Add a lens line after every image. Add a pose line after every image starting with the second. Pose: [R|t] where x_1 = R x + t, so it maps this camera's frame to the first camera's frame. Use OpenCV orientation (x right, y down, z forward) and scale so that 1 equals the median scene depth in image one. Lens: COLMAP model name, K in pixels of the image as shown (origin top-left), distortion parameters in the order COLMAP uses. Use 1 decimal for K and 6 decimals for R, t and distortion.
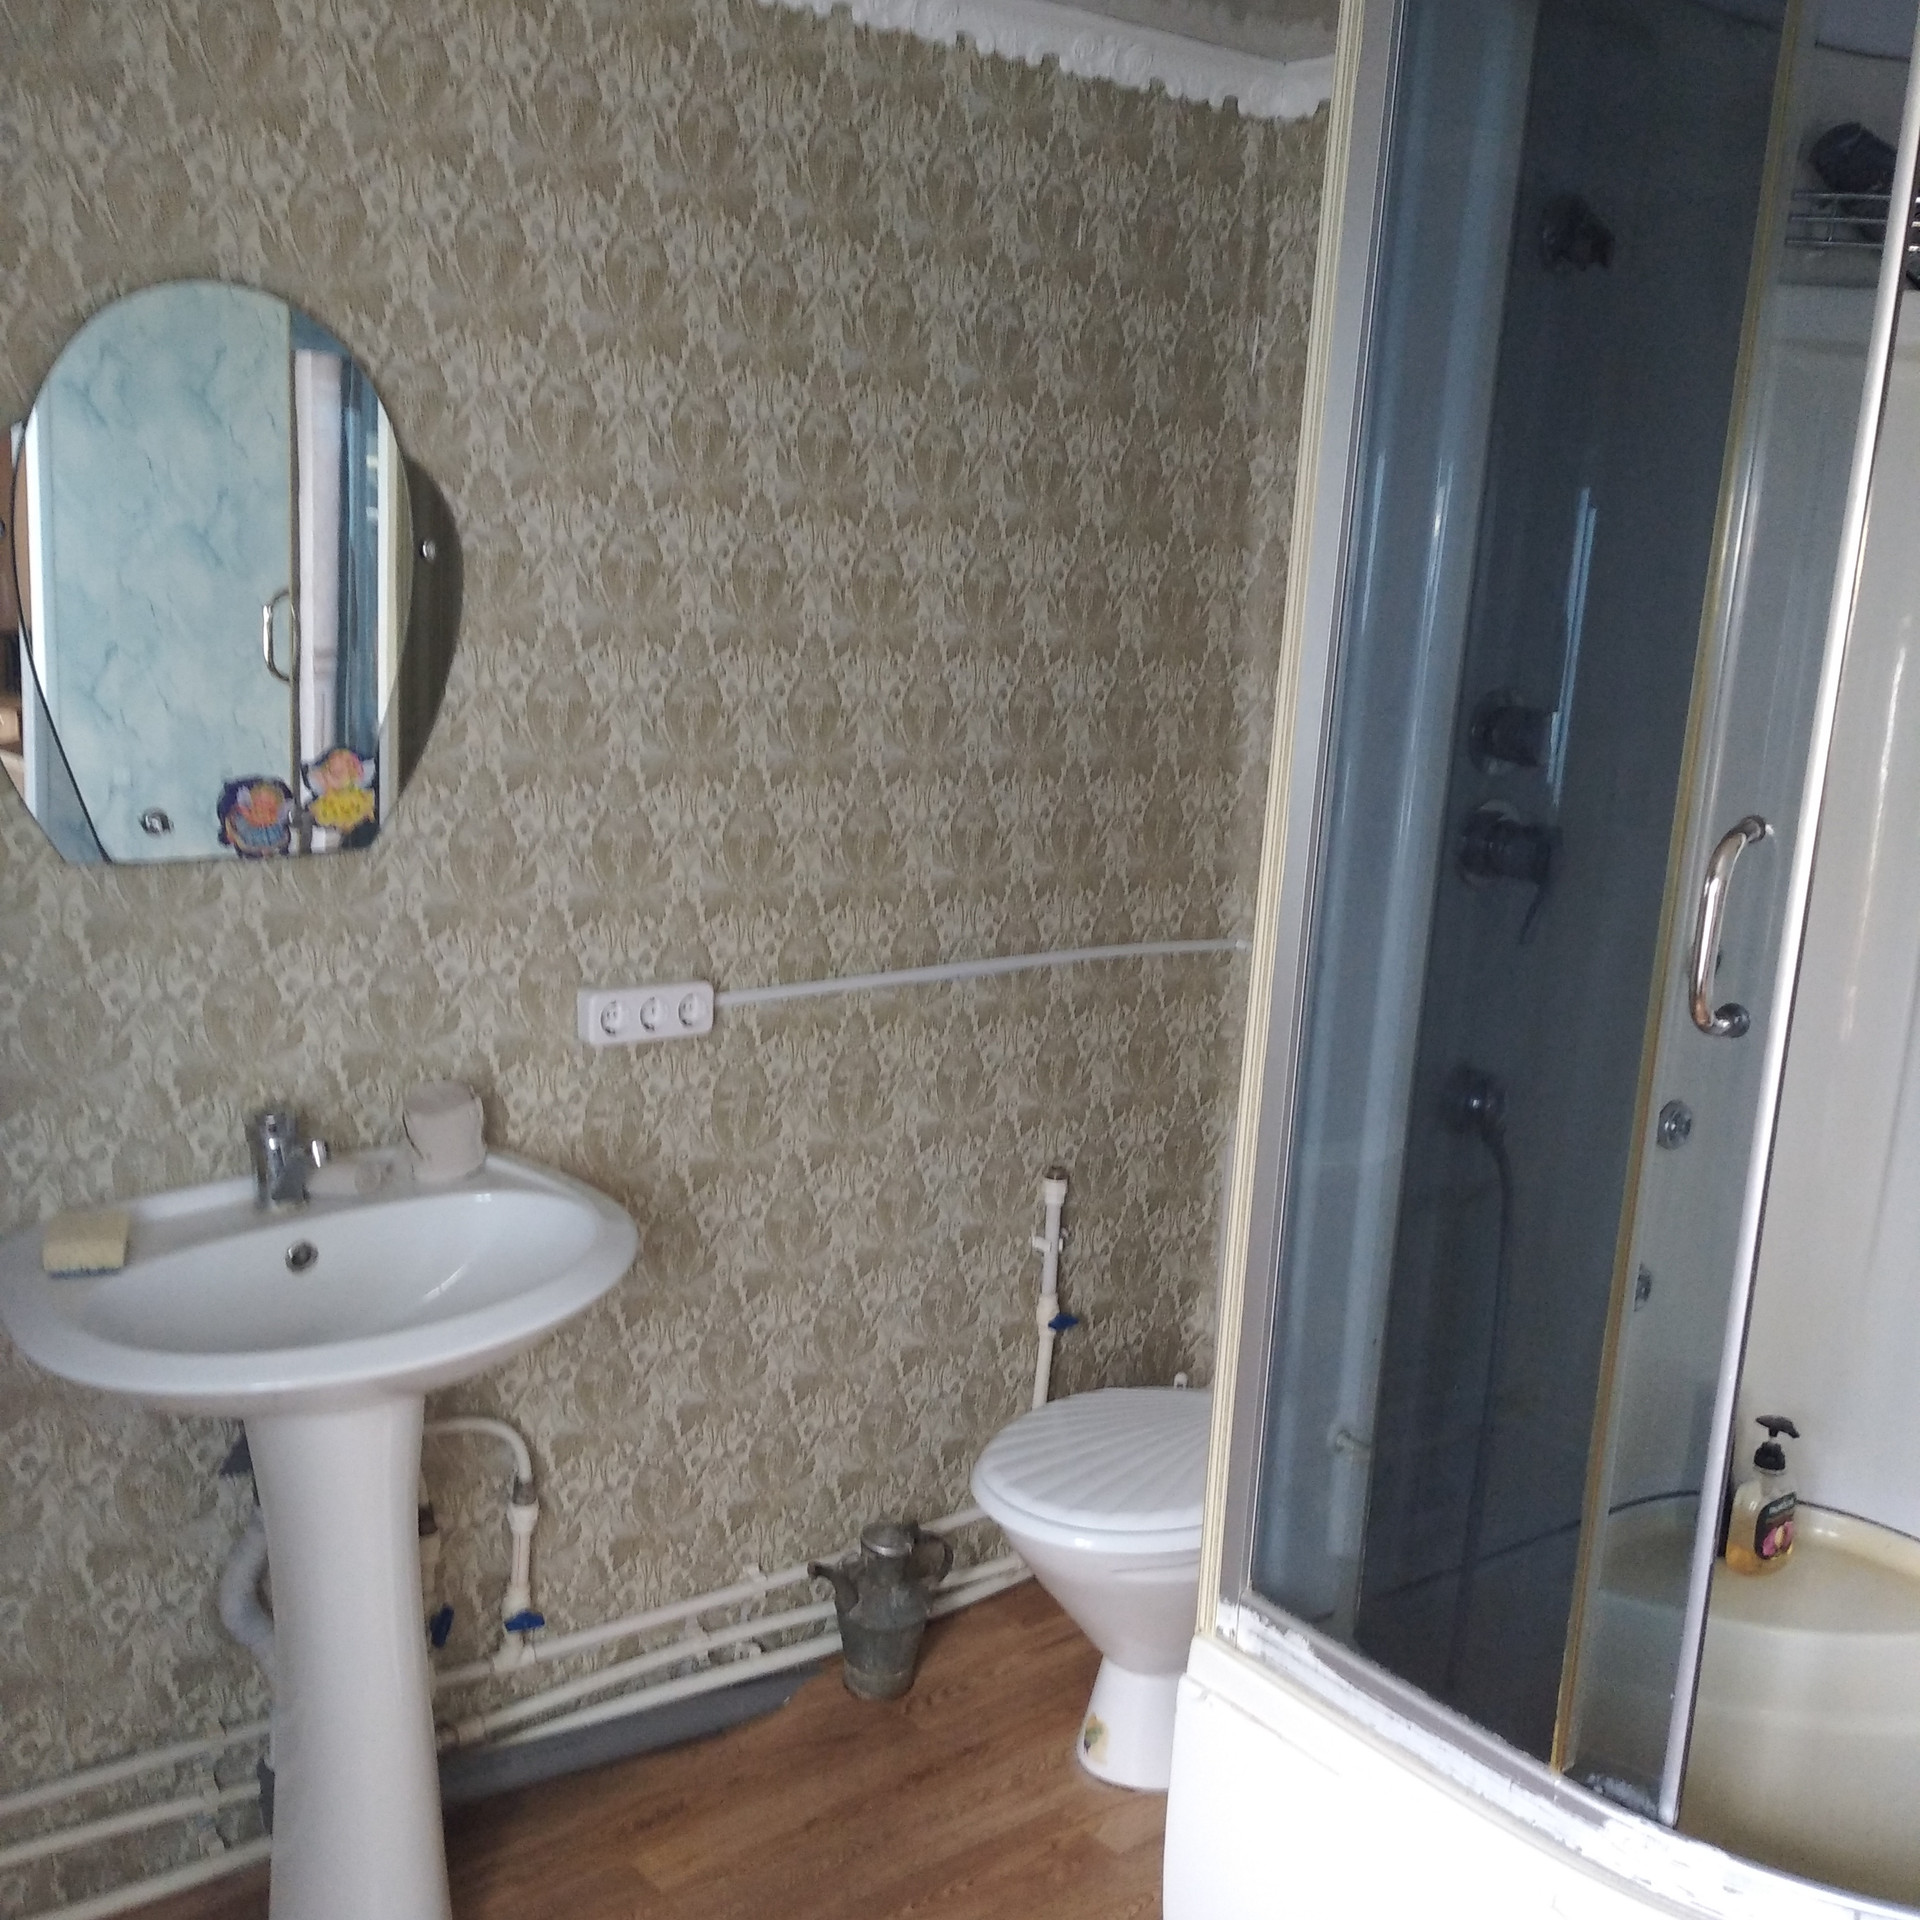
lens RADIAL K [[2047.8, 0, 962.0], [0, 2047.8, 951.6], [0, 0, 1]] dist [0.085380, -0.135474]
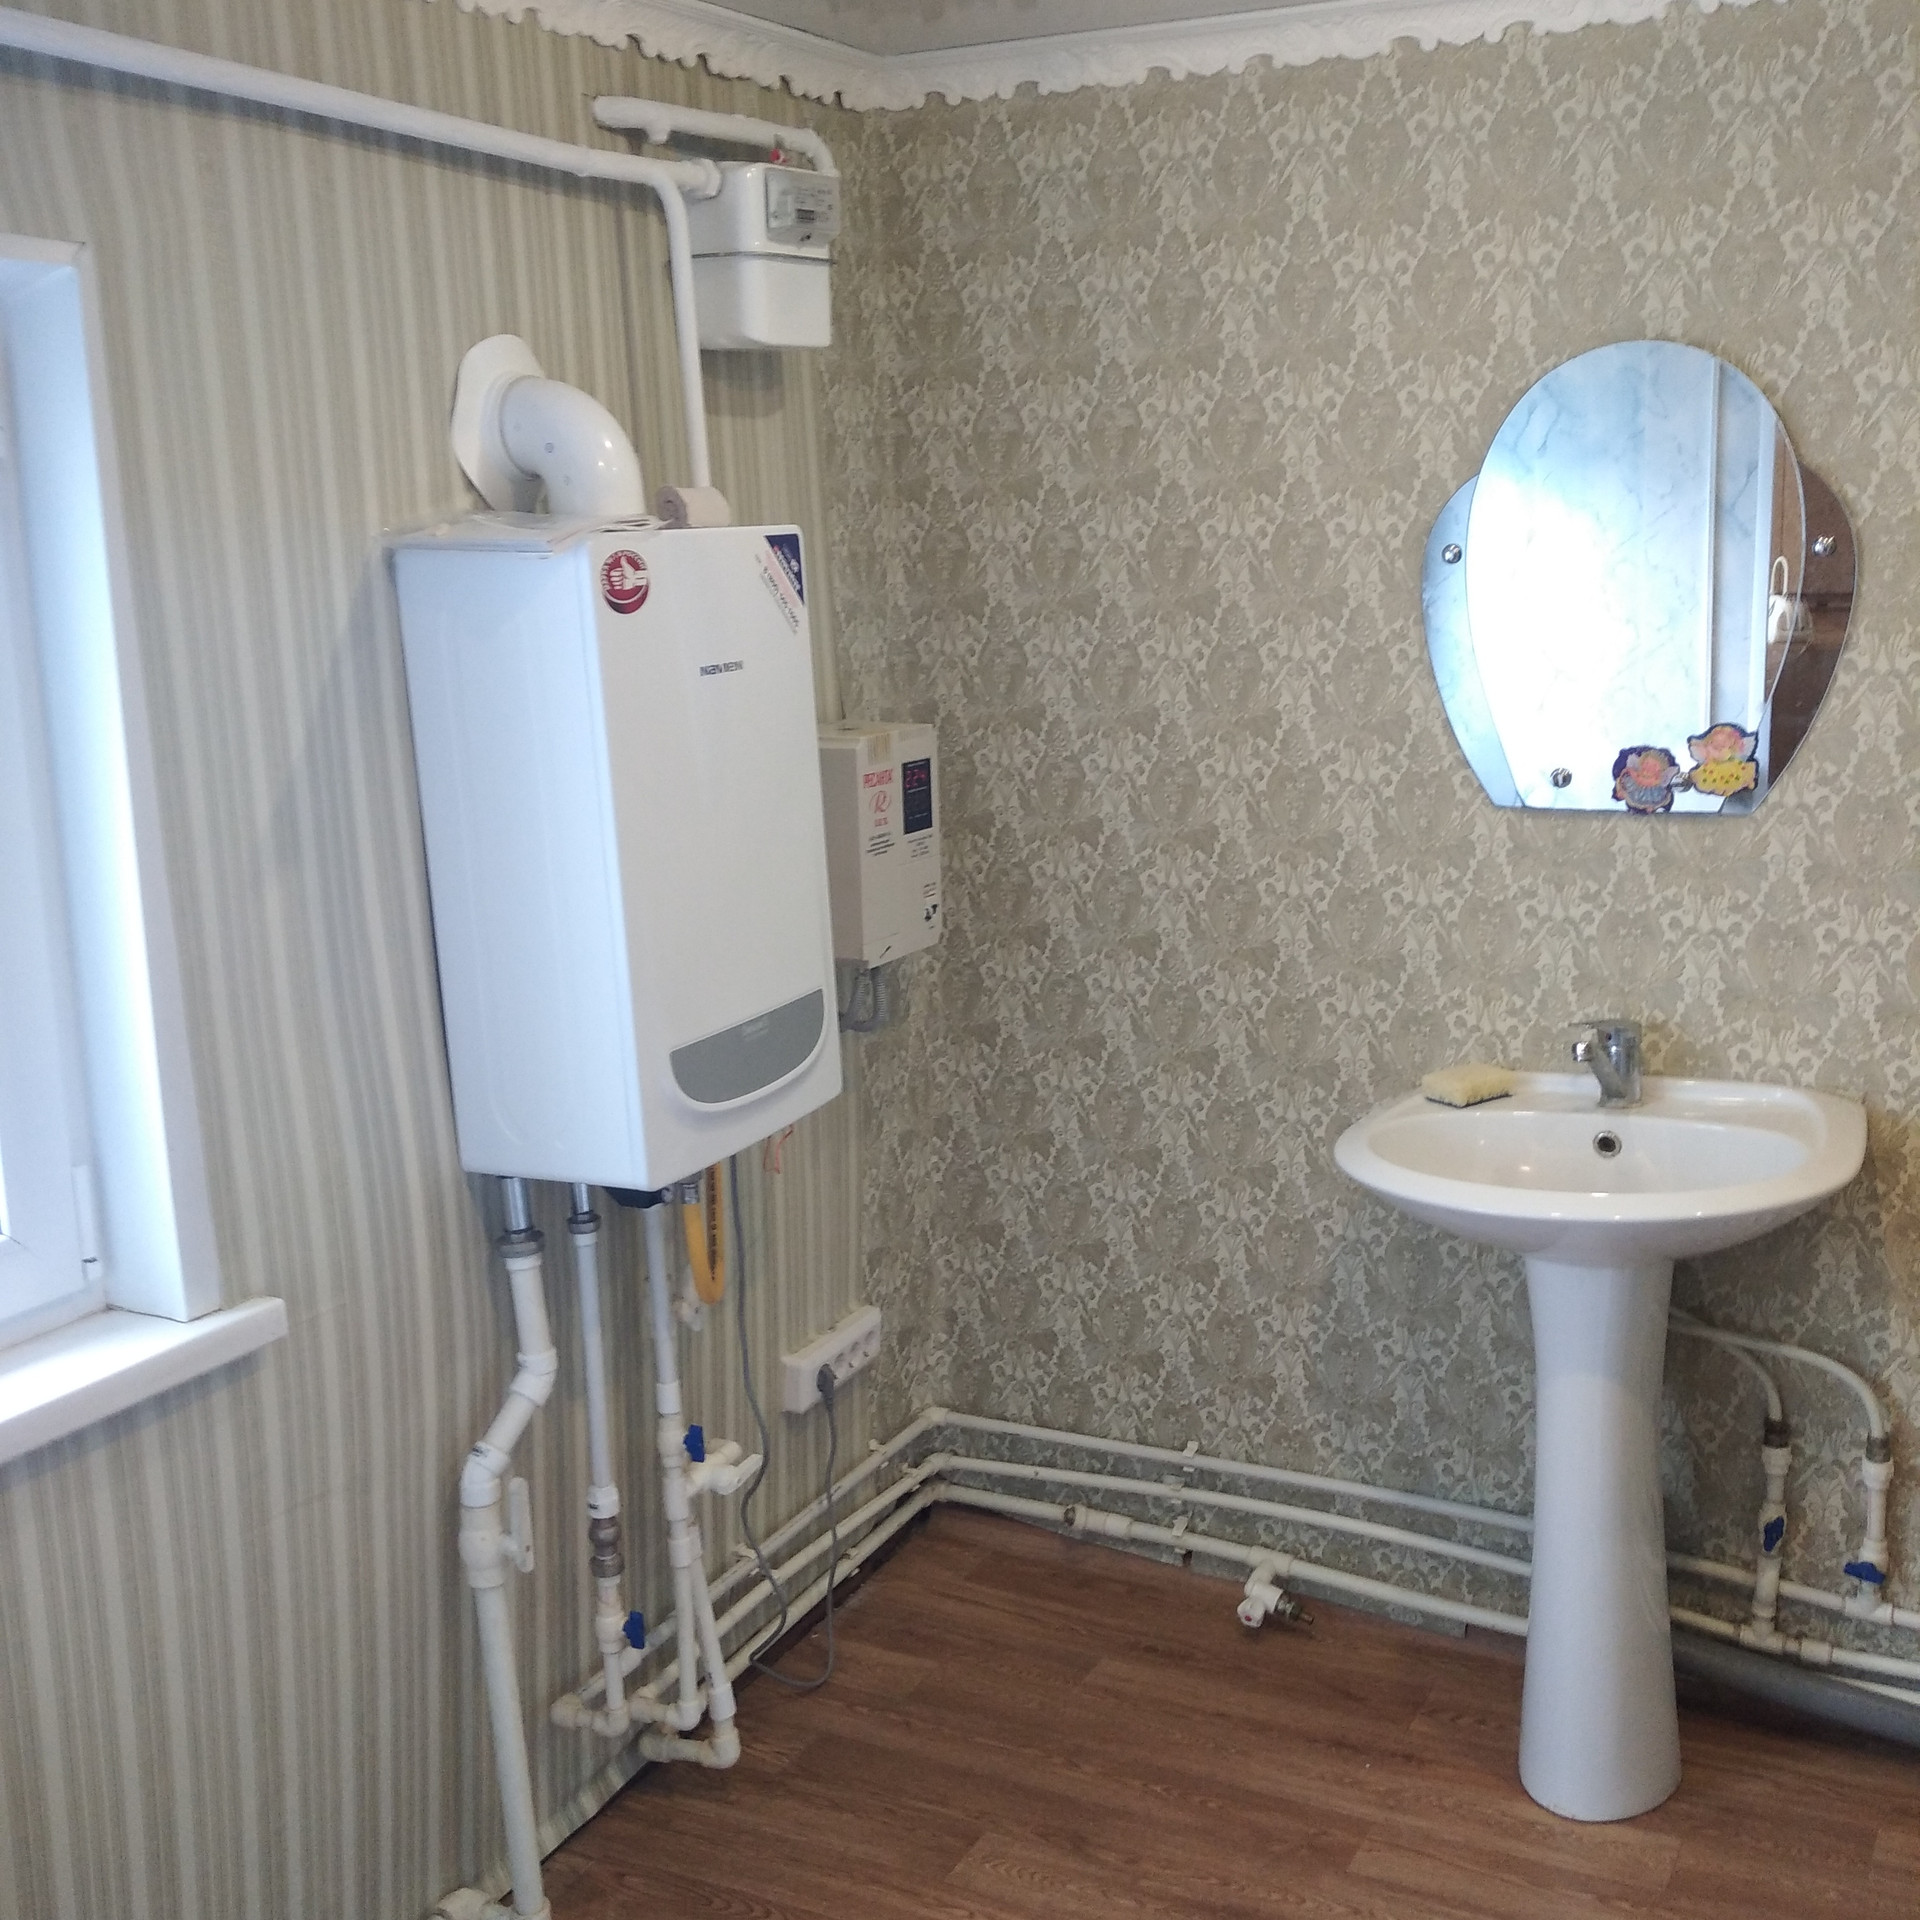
lens RADIAL K [[2047.8, 0, 962.0], [0, 2047.8, 951.6], [0, 0, 1]] dist [0.085380, -0.135474]
pose [[0.380553, 0.121792, -0.916704, 0.622035], [-0.129732, 0.988518, 0.077477, -0.007305], [0.915614, 0.089441, 0.391983, 0.171701]]
